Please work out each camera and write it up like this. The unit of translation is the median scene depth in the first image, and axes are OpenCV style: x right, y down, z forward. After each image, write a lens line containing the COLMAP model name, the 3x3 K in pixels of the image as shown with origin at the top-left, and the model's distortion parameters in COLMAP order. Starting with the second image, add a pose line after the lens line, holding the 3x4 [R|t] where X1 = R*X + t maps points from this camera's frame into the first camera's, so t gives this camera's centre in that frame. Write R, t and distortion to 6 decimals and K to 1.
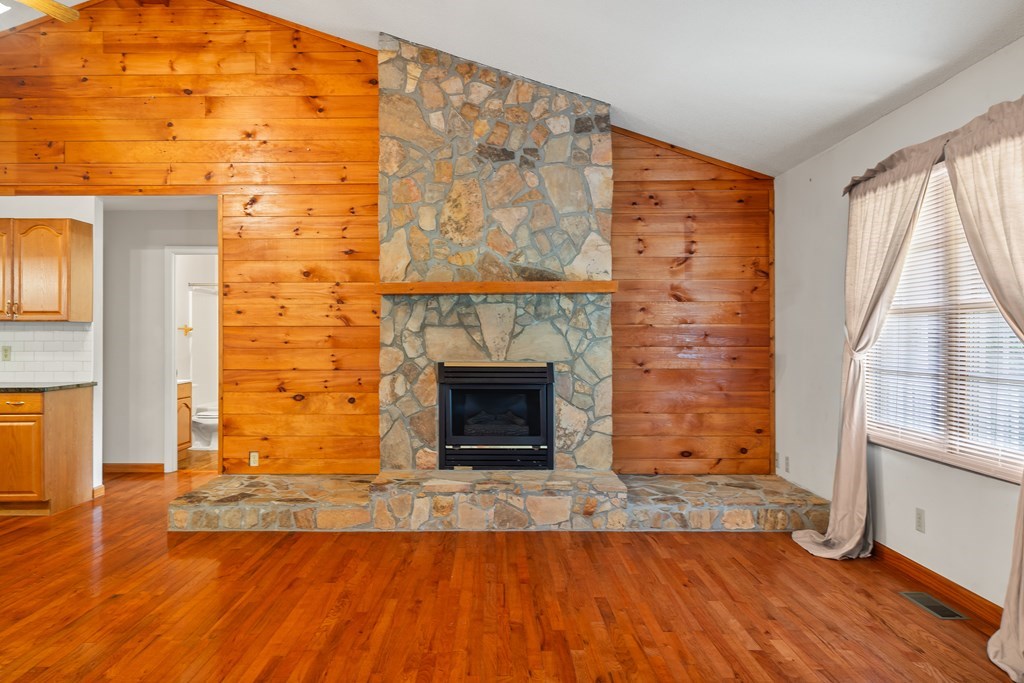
lens RADIAL K [[781.5, 0, 510.7], [0, 781.5, 336.3], [0, 0, 1]] dist [0.005026, 0.002354]
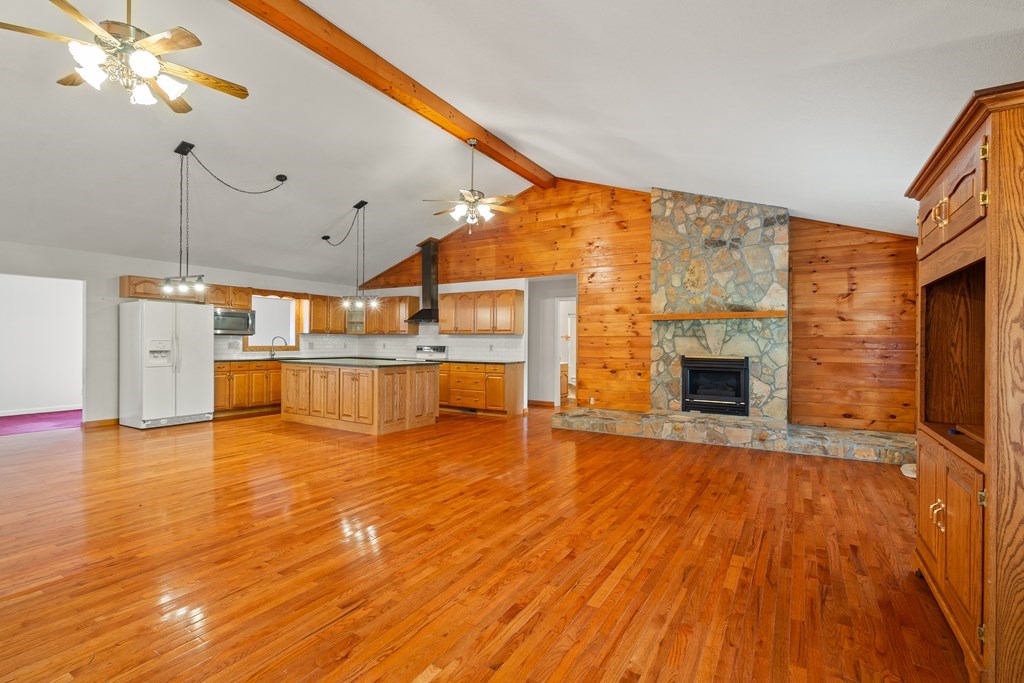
lens RADIAL K [[473.1, 0, 512.0], [0, 473.1, 341.5], [0, 0, 1]] dist [0.000459, 0.000214]
pose [[0.866323, 0.005495, -0.499454, 0.124709], [-0.004766, 0.999985, 0.002736, -0.001699], [0.499462, 0.000010, 0.866336, -0.209107]]
